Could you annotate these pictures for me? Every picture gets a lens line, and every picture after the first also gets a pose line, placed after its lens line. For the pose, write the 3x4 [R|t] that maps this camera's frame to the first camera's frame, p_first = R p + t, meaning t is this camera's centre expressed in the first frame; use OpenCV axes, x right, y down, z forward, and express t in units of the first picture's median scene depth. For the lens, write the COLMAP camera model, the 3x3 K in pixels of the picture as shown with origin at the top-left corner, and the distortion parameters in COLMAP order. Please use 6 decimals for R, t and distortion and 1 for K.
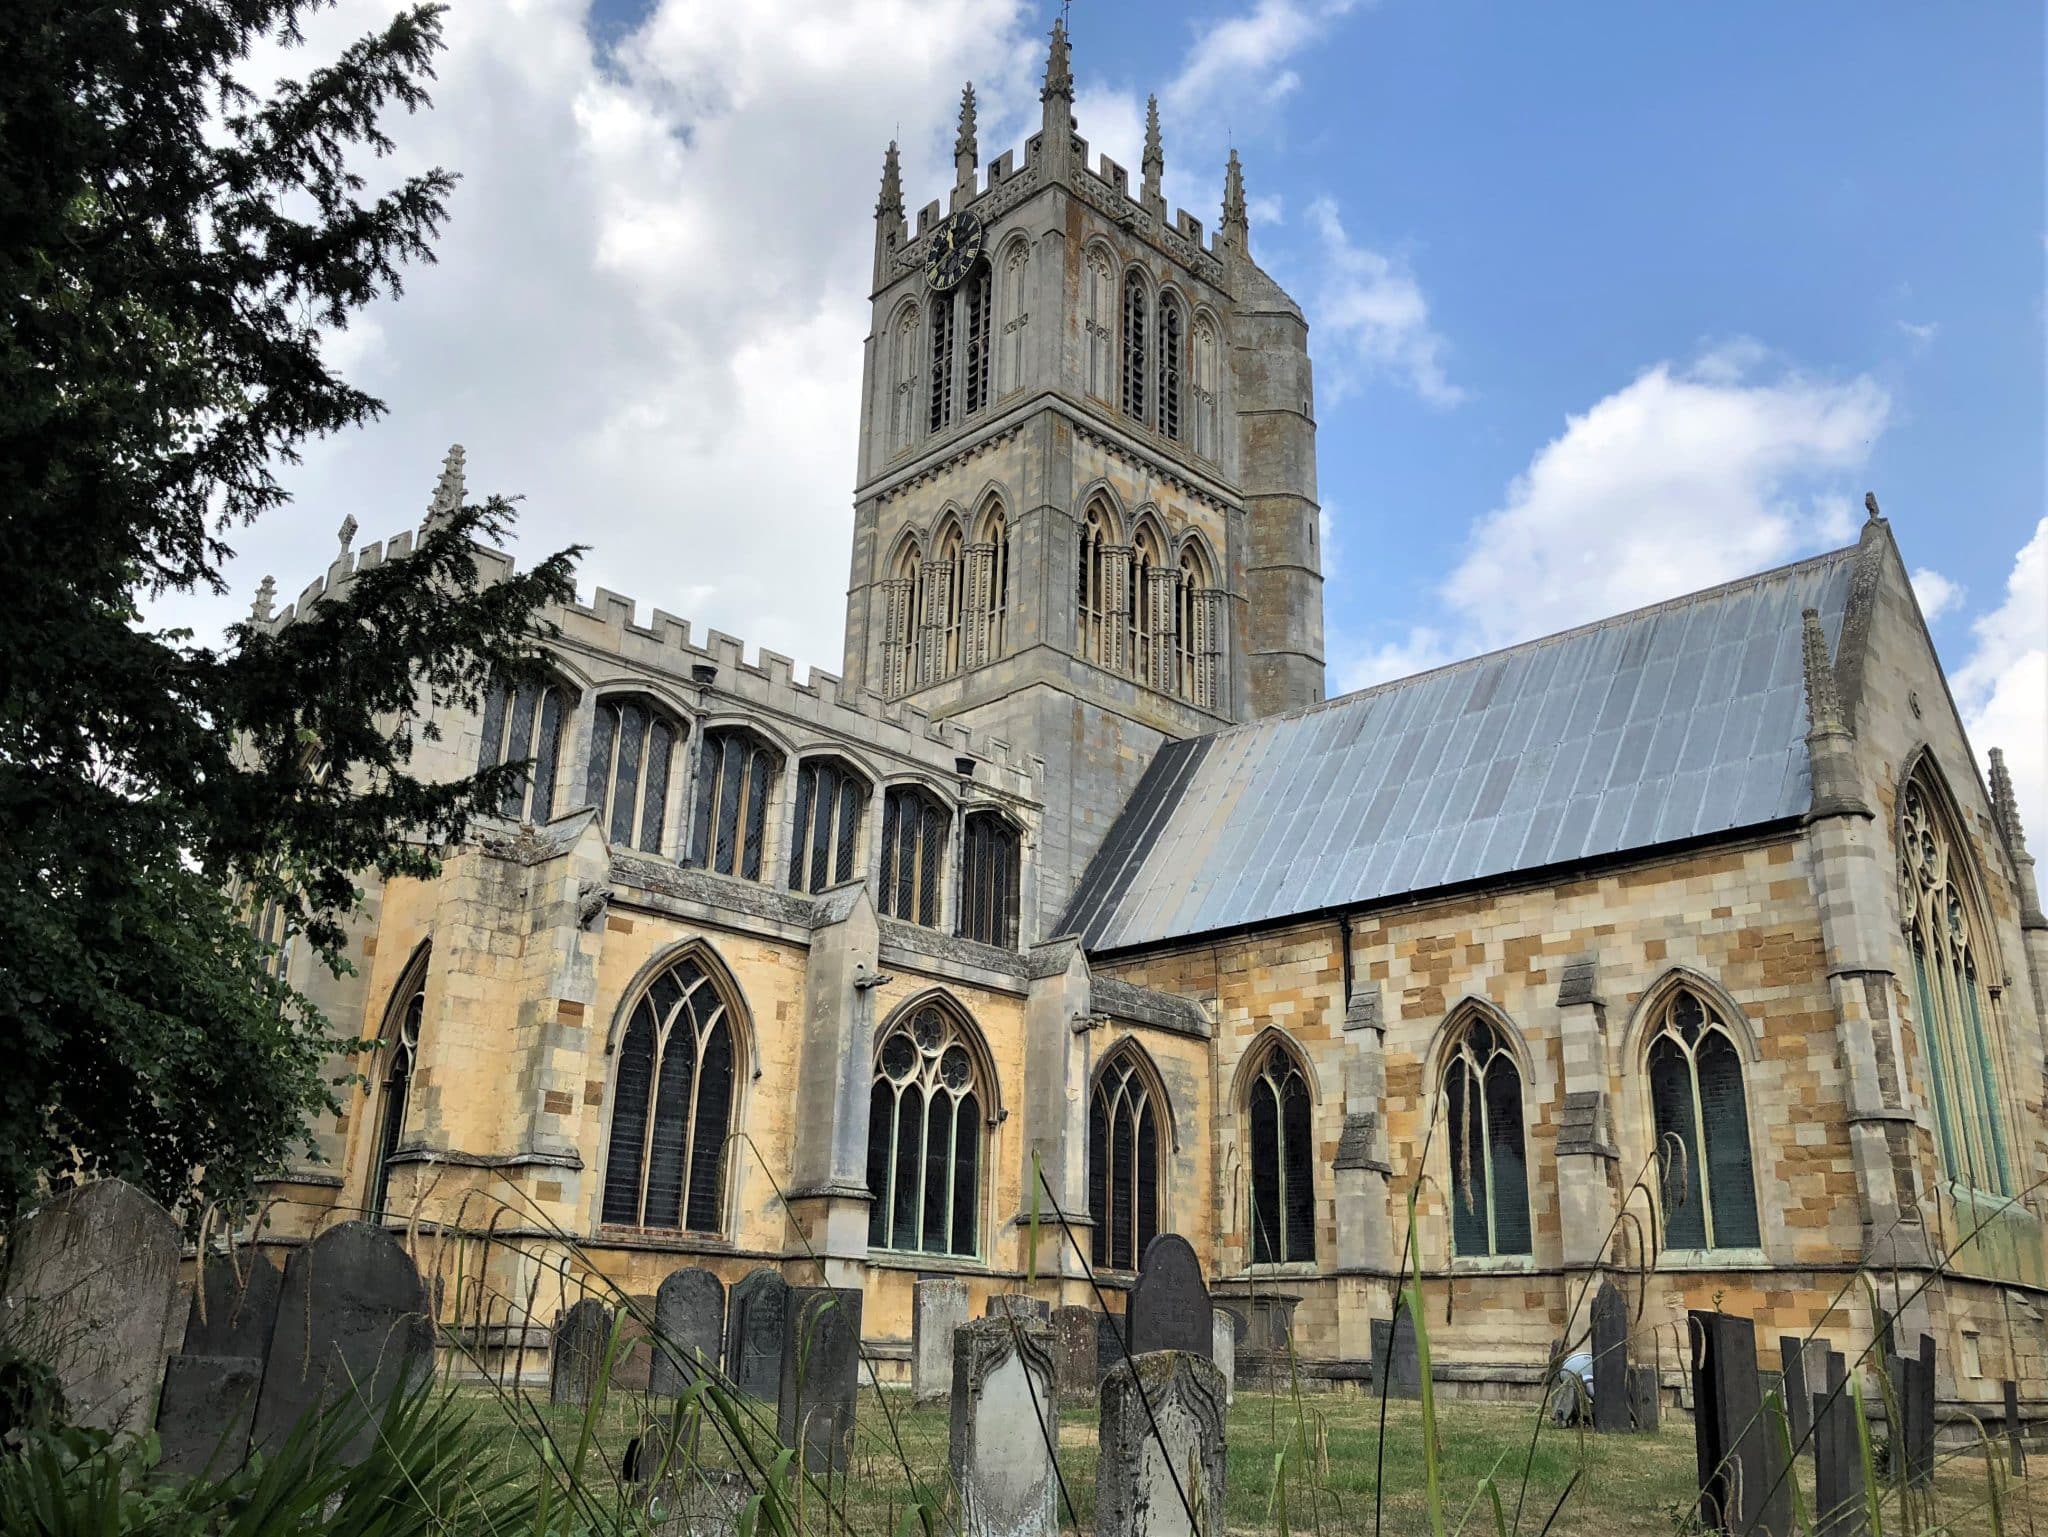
lens RADIAL K [[1625.8, 0, 1027.7], [0, 1625.8, 760.7], [0, 0, 1]] dist [0.080322, -0.003263]
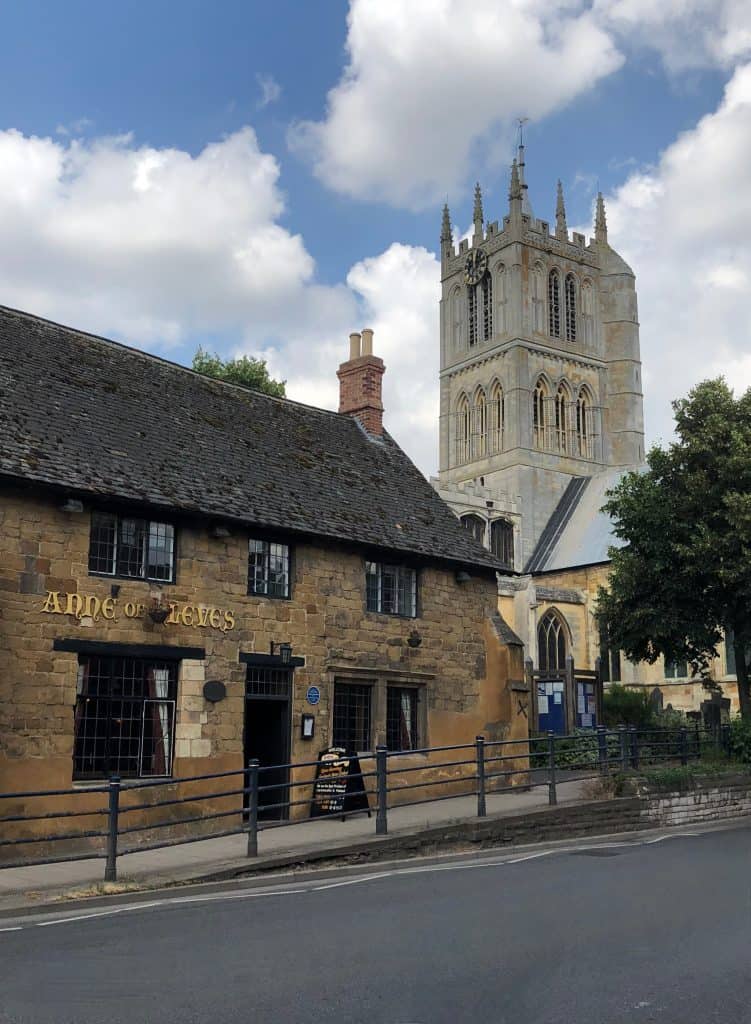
lens RADIAL K [[1127.9, 0, 374.1], [0, 1127.9, 512.9], [0, 0, 1]] dist [0.012508, 0.000000]
pose [[0.984428, -0.049567, -0.168654, 0.070082], [0.074416, 0.986722, 0.144368, -0.215946], [0.159259, -0.154671, 0.975045, -0.677393]]
